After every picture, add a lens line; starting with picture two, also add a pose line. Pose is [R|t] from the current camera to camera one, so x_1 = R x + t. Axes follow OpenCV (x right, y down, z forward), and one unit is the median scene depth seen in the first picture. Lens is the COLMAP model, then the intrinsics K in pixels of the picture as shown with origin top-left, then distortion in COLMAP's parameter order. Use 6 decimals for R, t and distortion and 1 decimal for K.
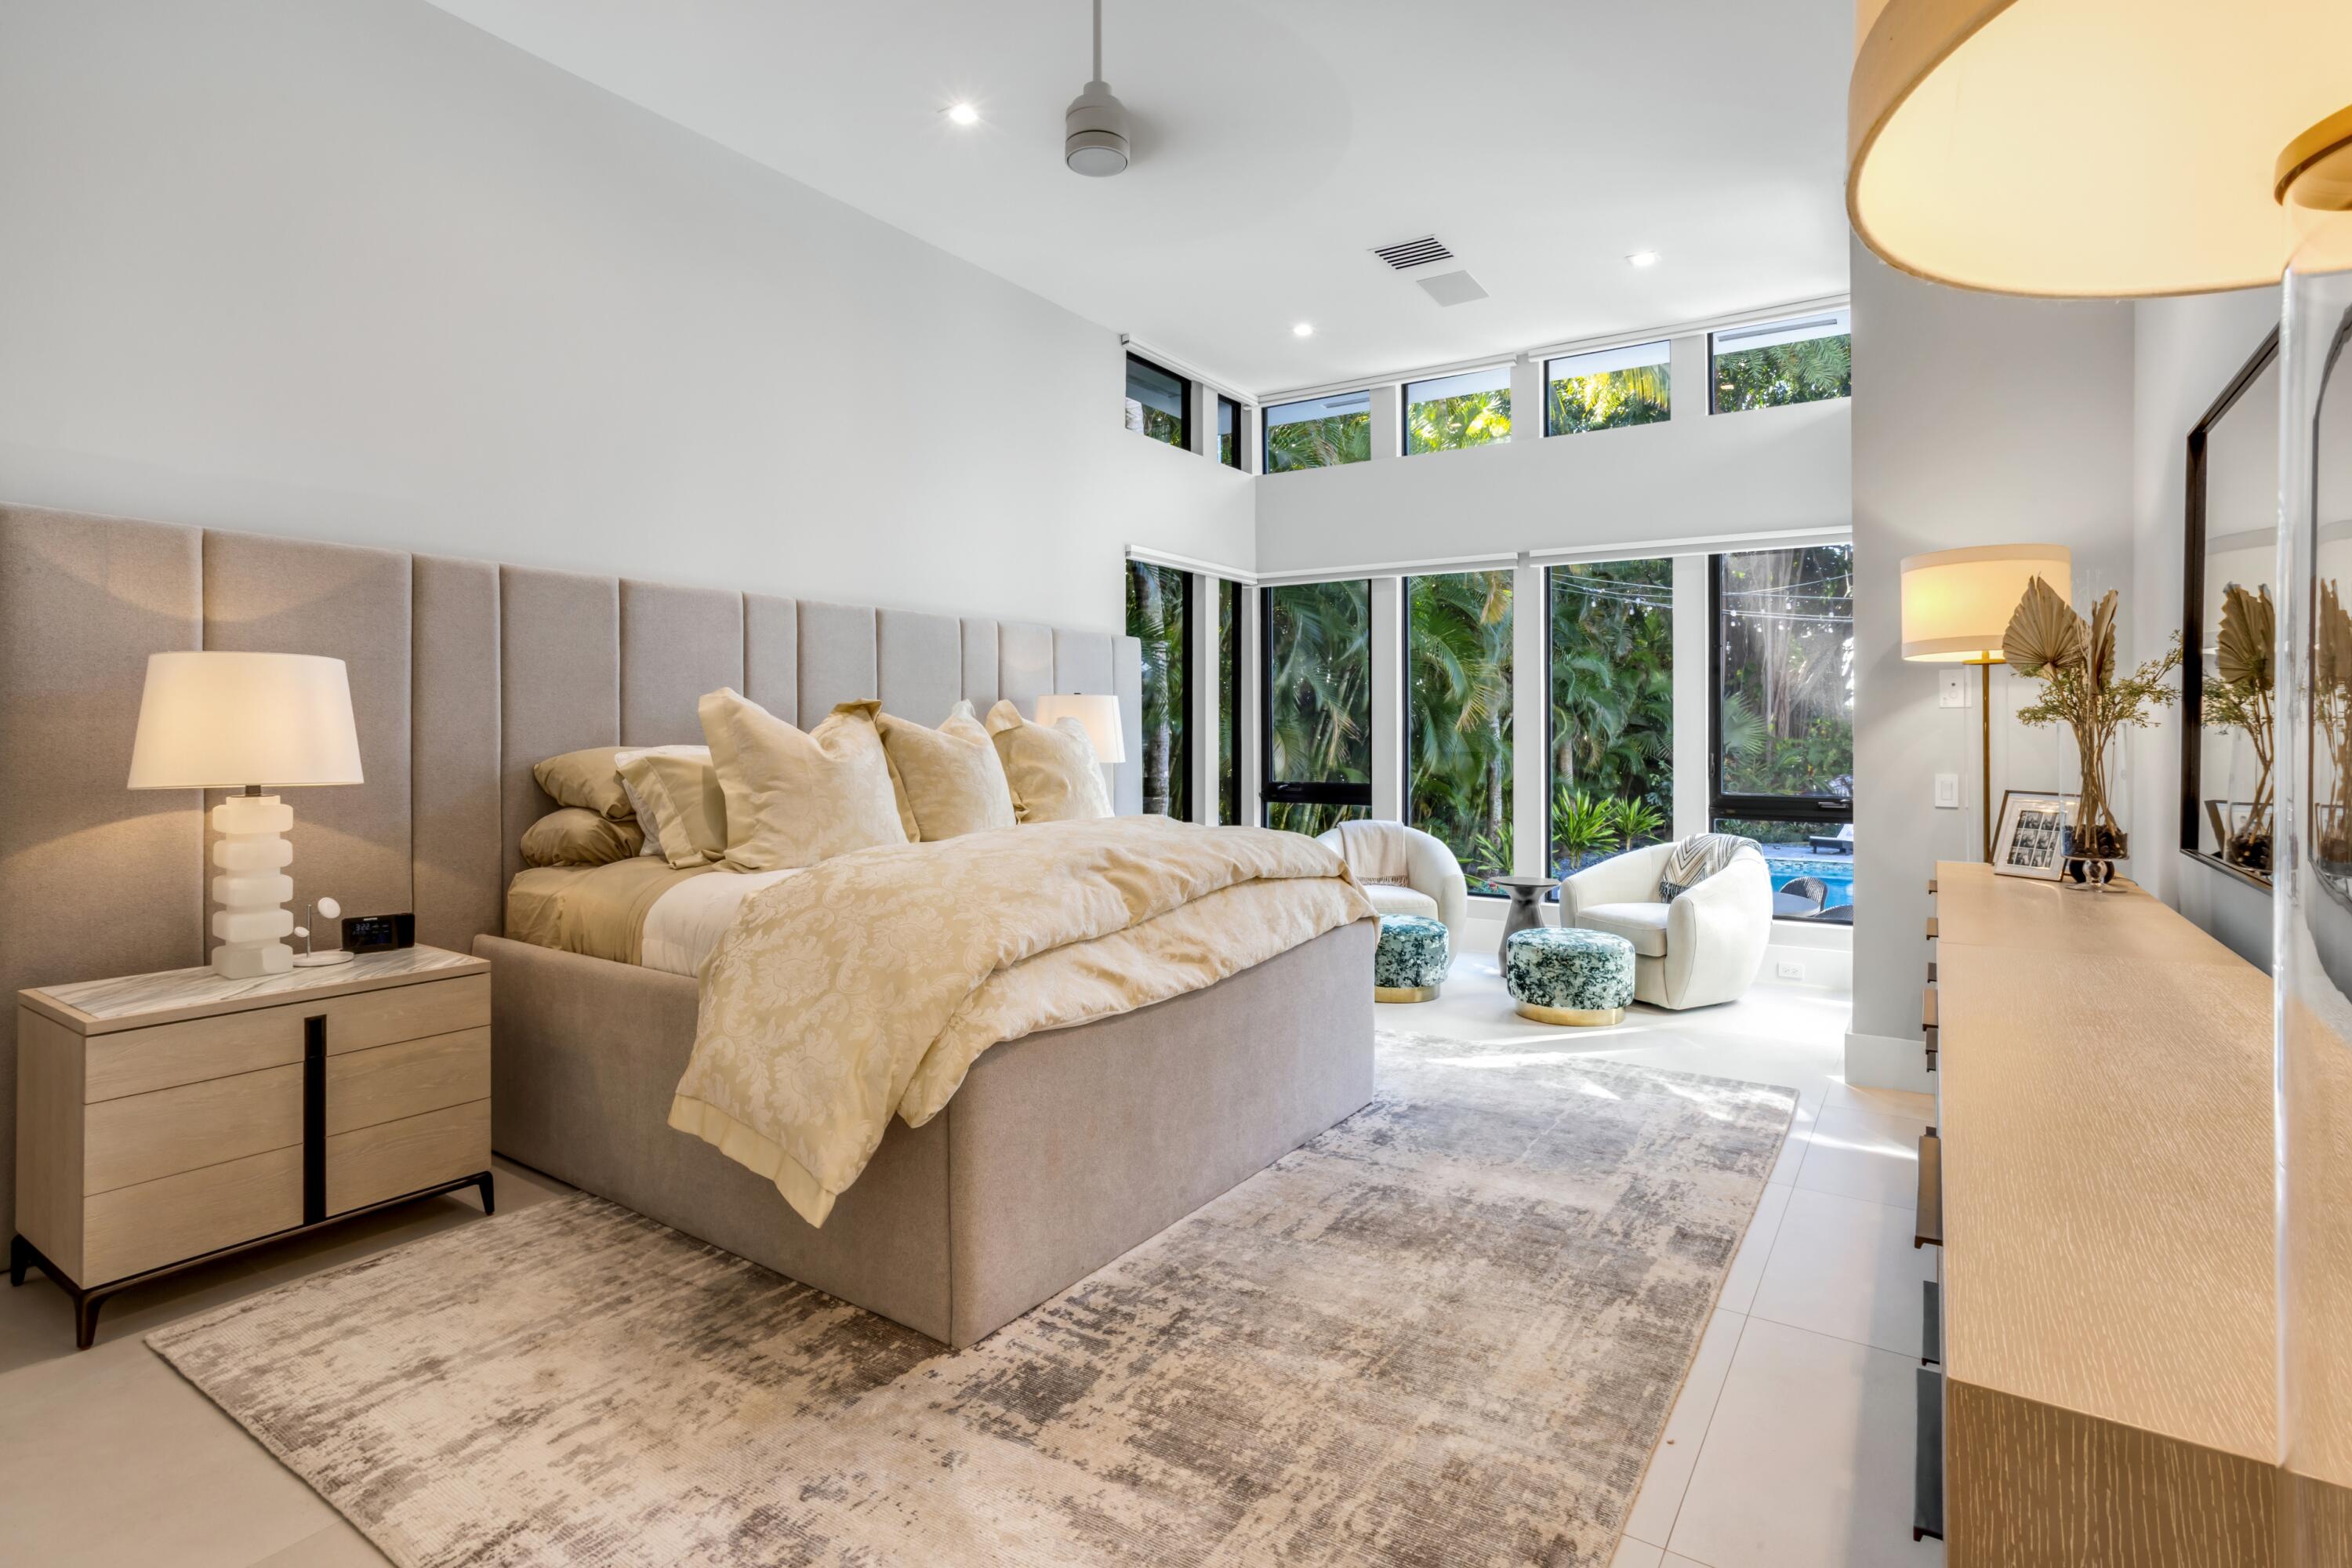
lens RADIAL K [[1158.6, 0, 1176.6], [0, 1158.6, 727.9], [0, 0, 1]] dist [0.001806, 0.000547]
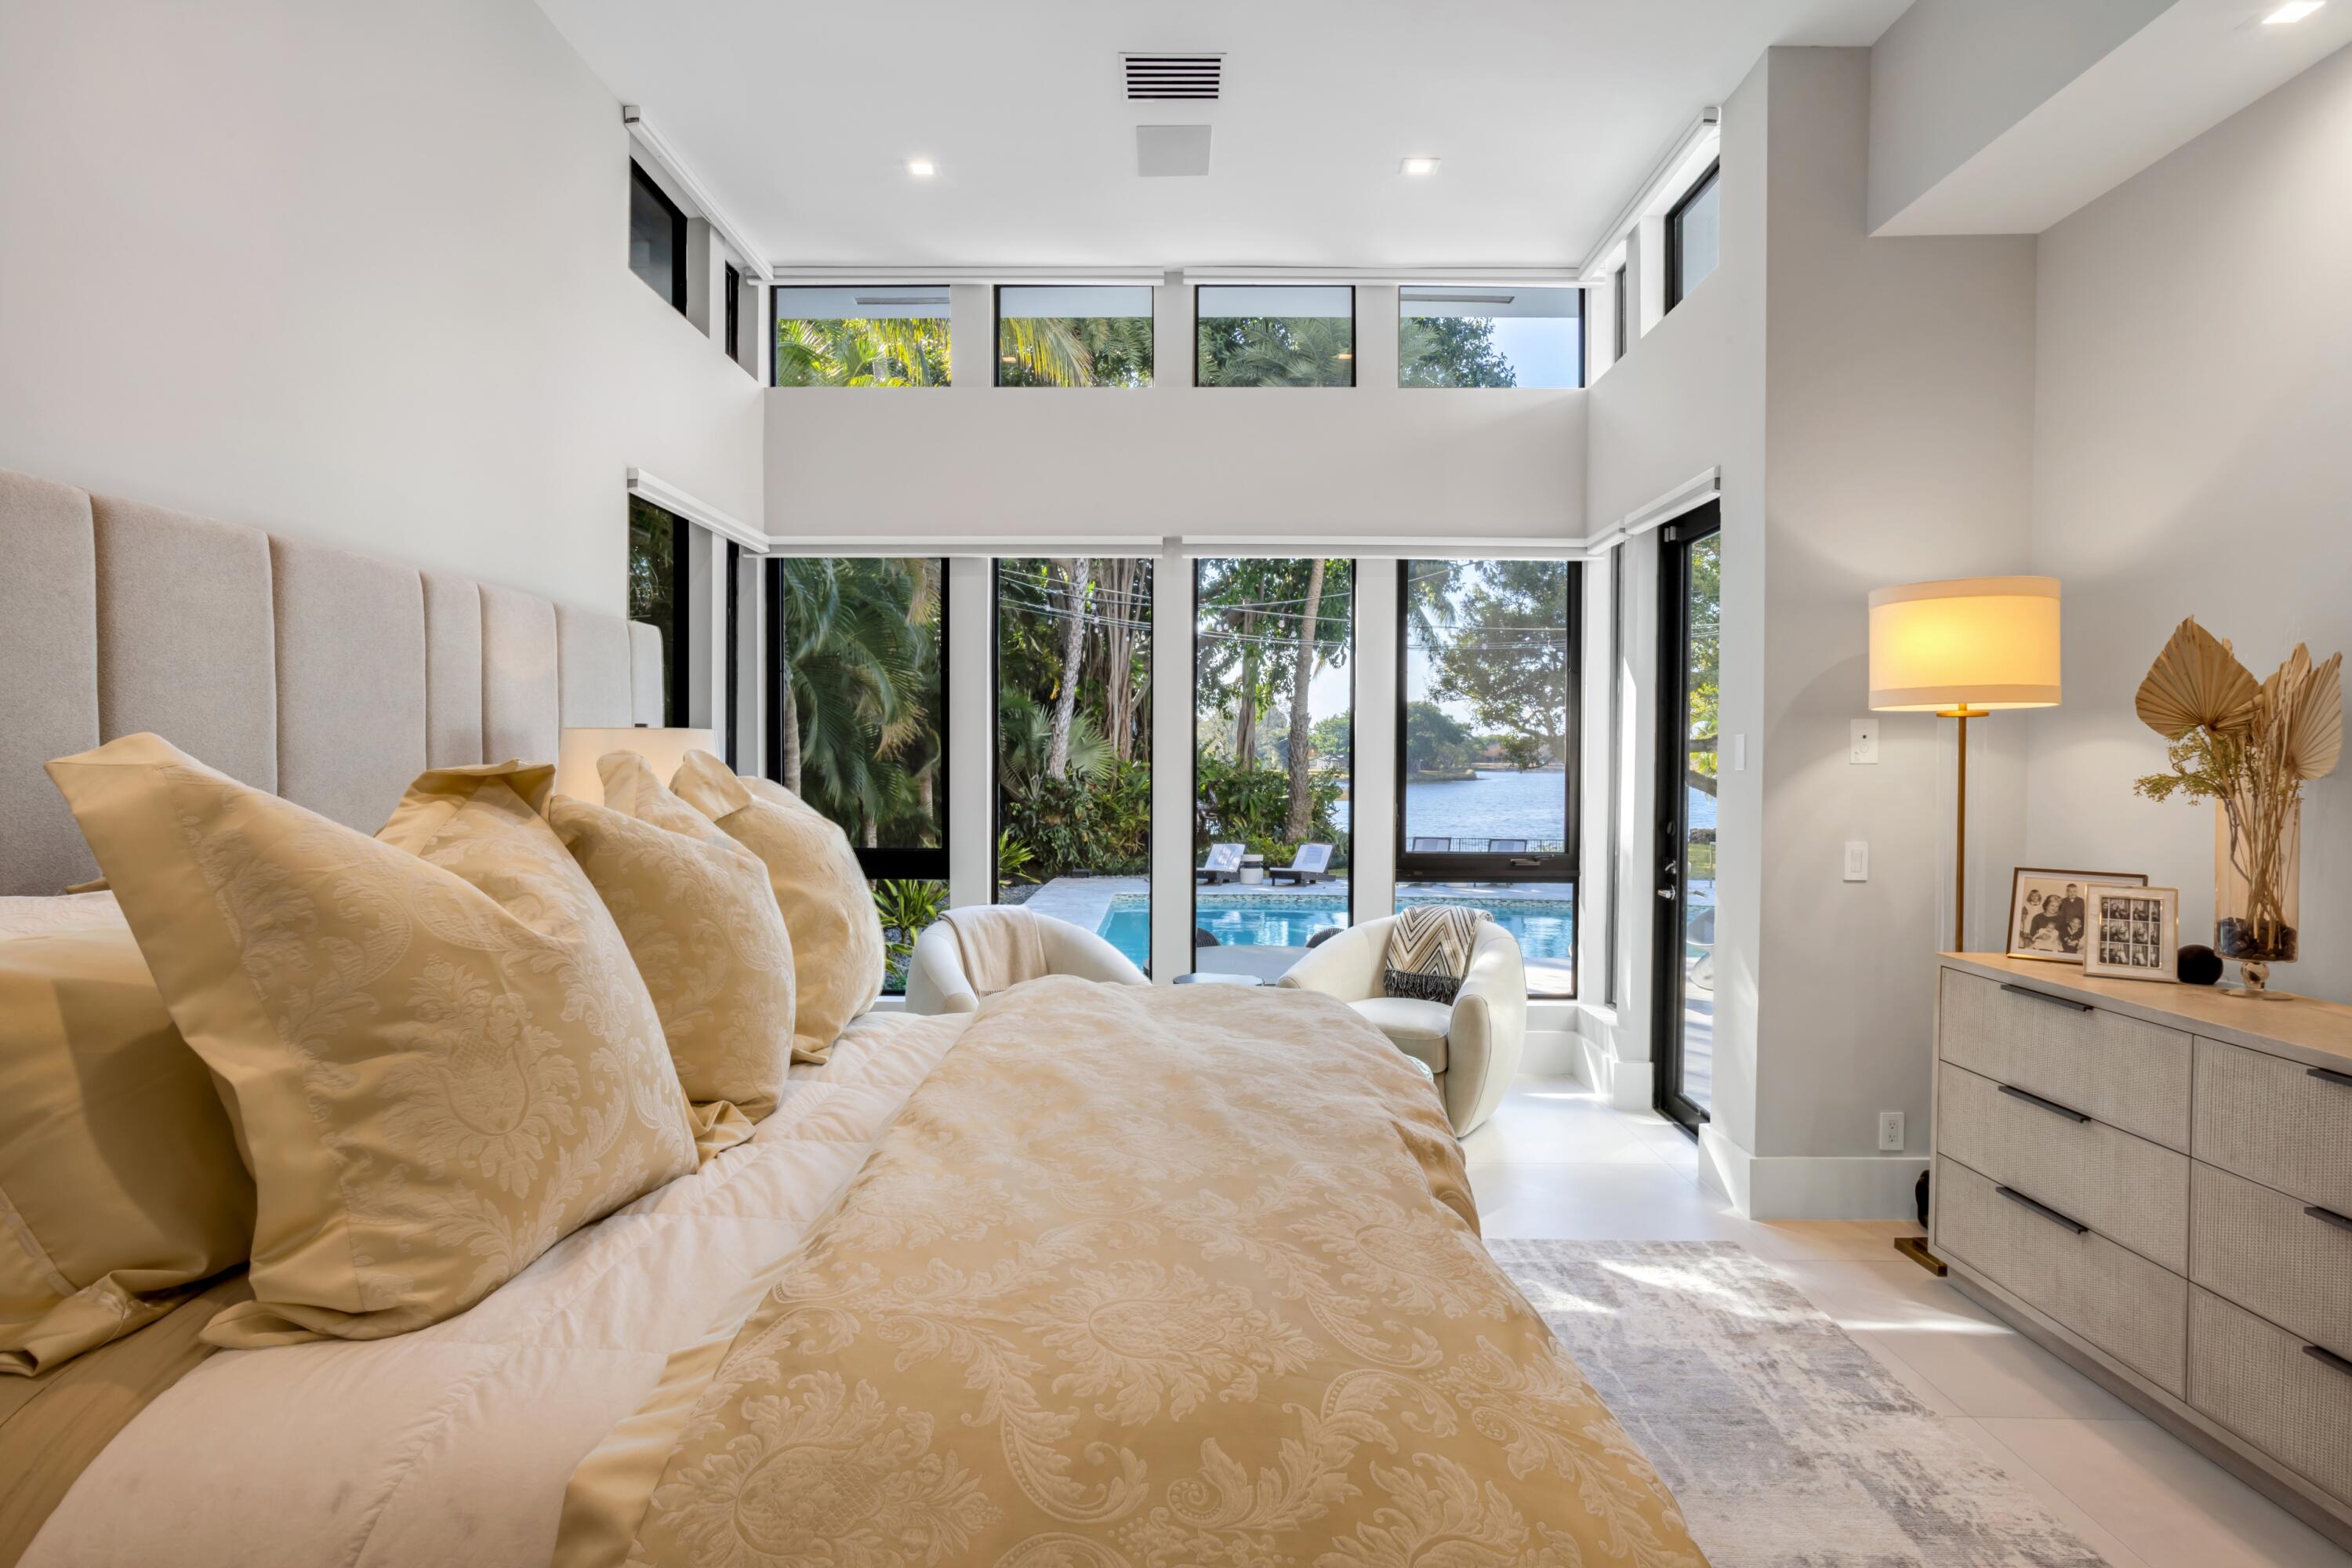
lens RADIAL K [[1349.0, 0, 1176.0], [0, 1349.0, 784.0], [0, 0, 1]] dist [-0.013651, 0.001139]
pose [[0.844805, -0.010017, 0.534981, -0.355177], [-0.005468, 0.999611, 0.027351, -0.033340], [-0.535047, -0.026031, 0.844421, 0.544840]]
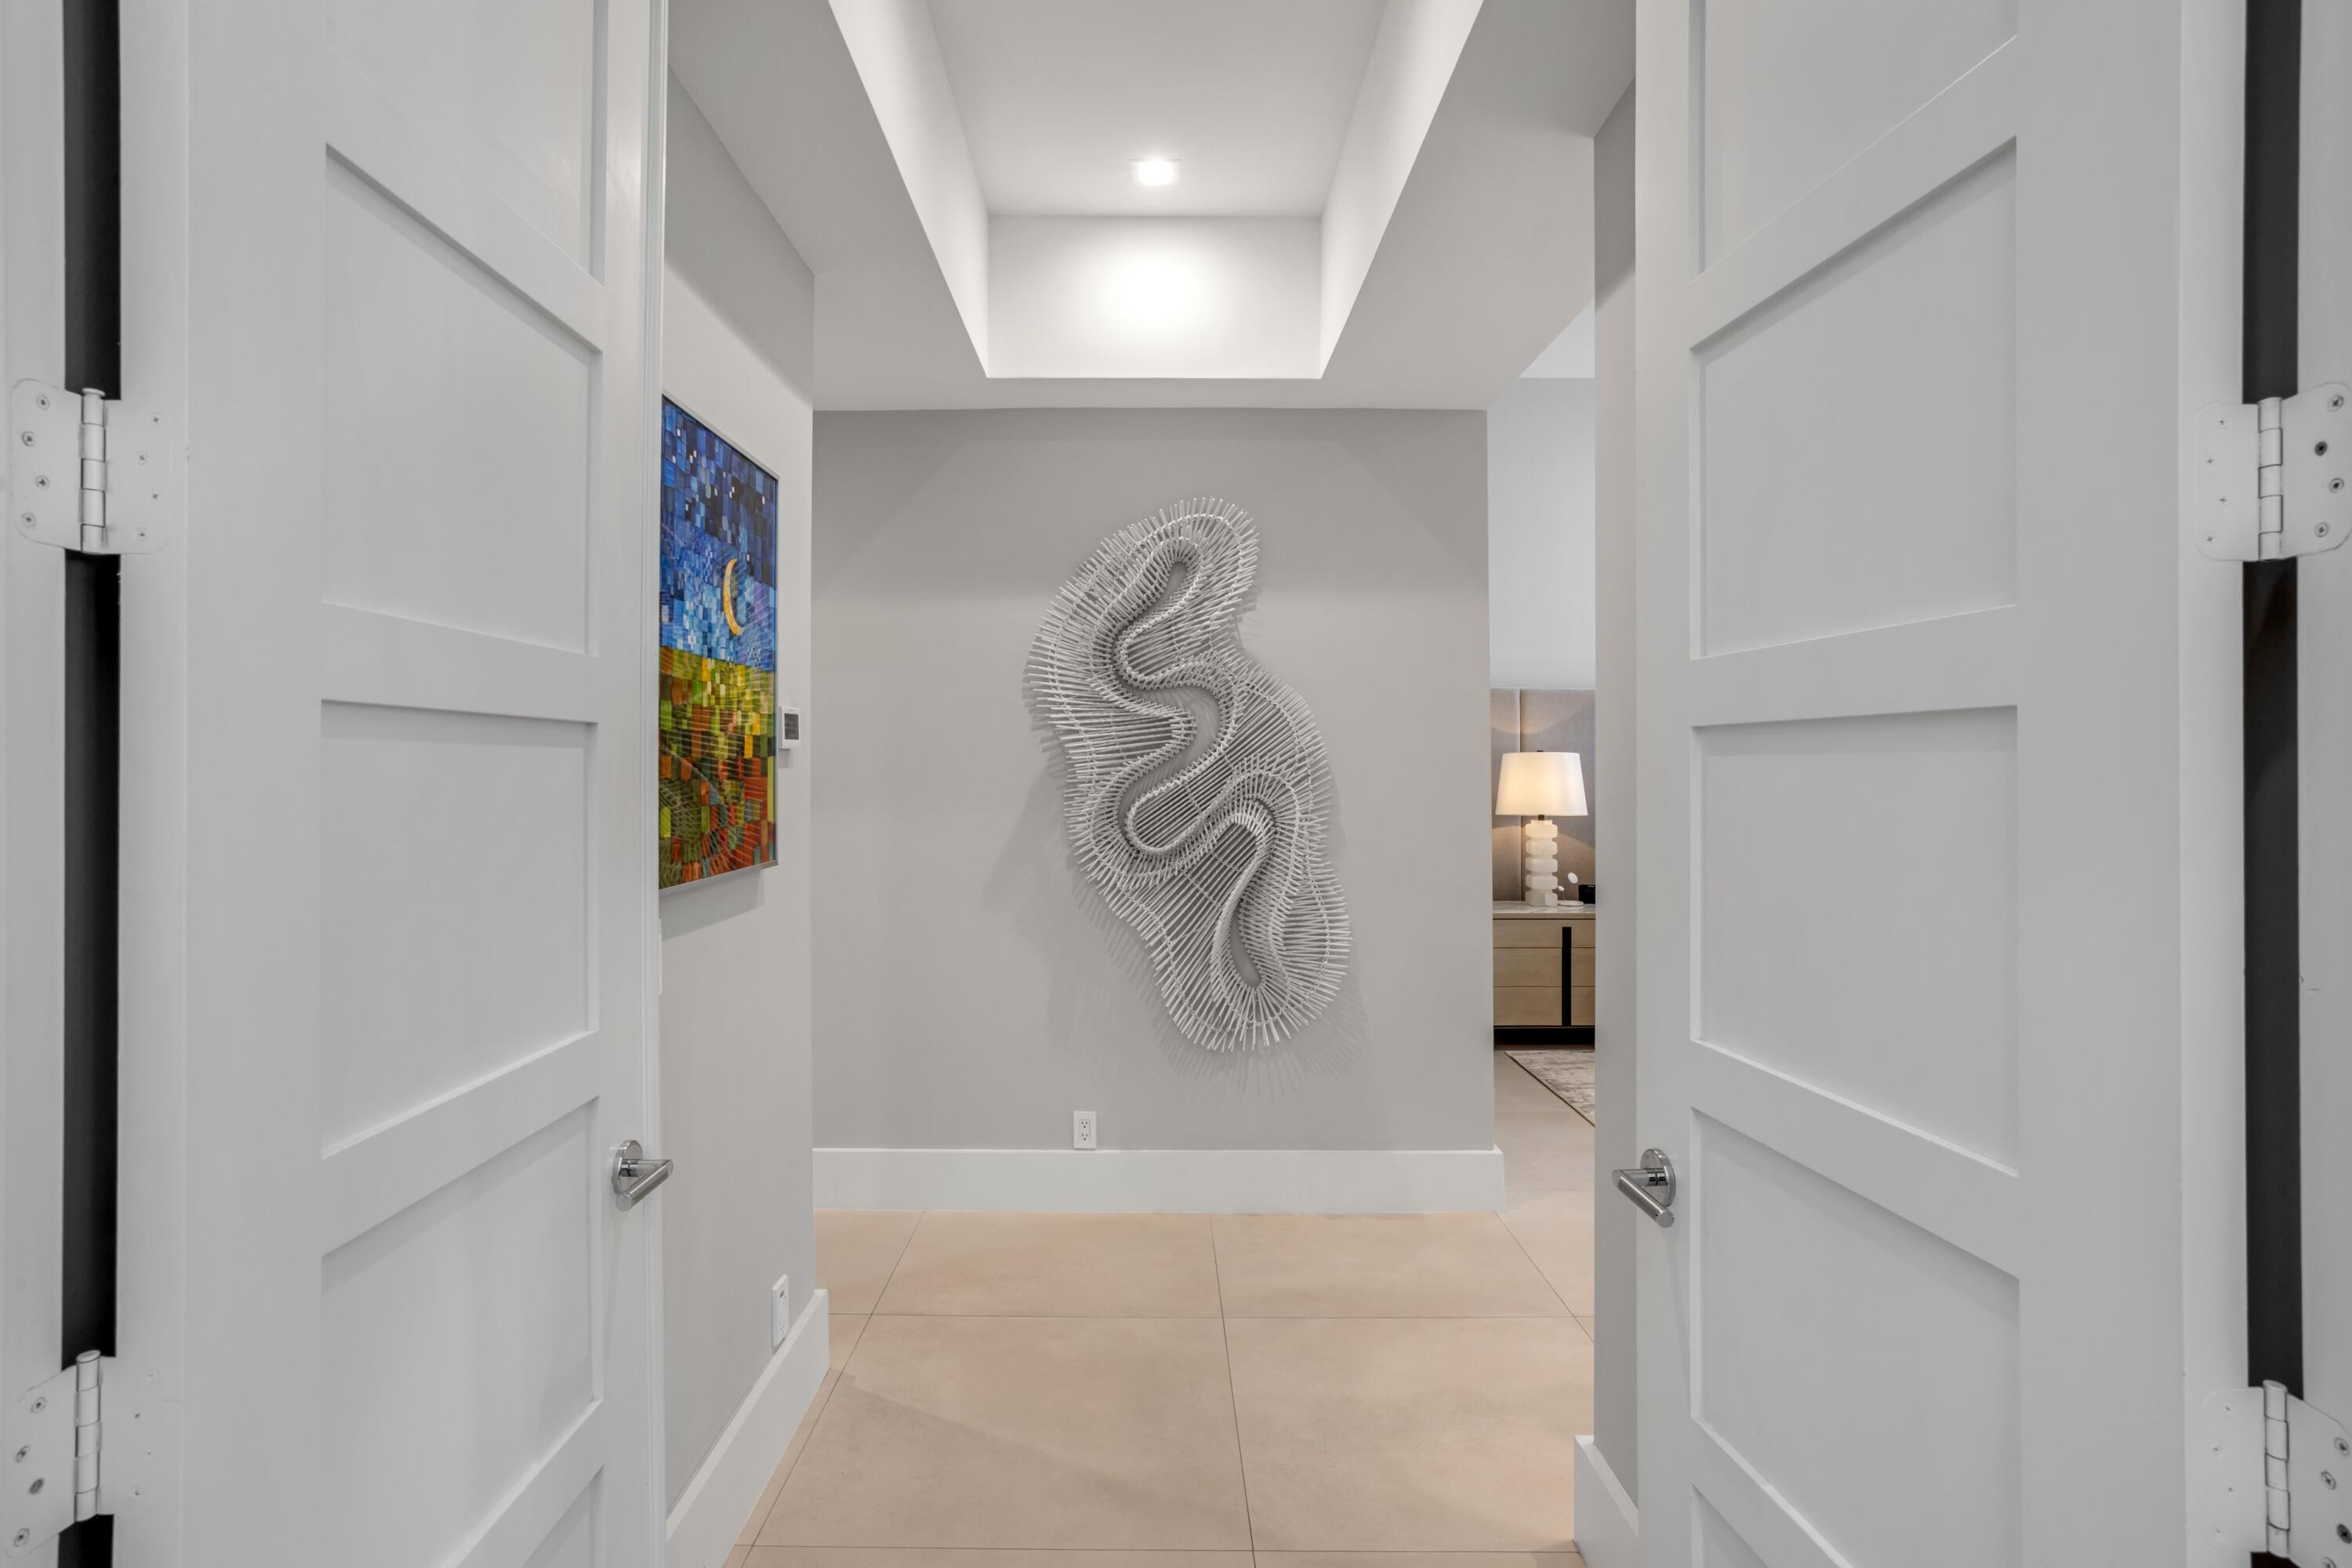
lens RADIAL K [[1145.2, 0, 1176.0], [0, 1145.2, 784.0], [0, 0, 1]] dist [0.000280, 0.000202]
pose [[0.563575, -0.001258, -0.826064, 0.478250], [0.001539, 0.999999, -0.000472, -0.005415], [0.826063, -0.001006, 0.563576, -0.628871]]
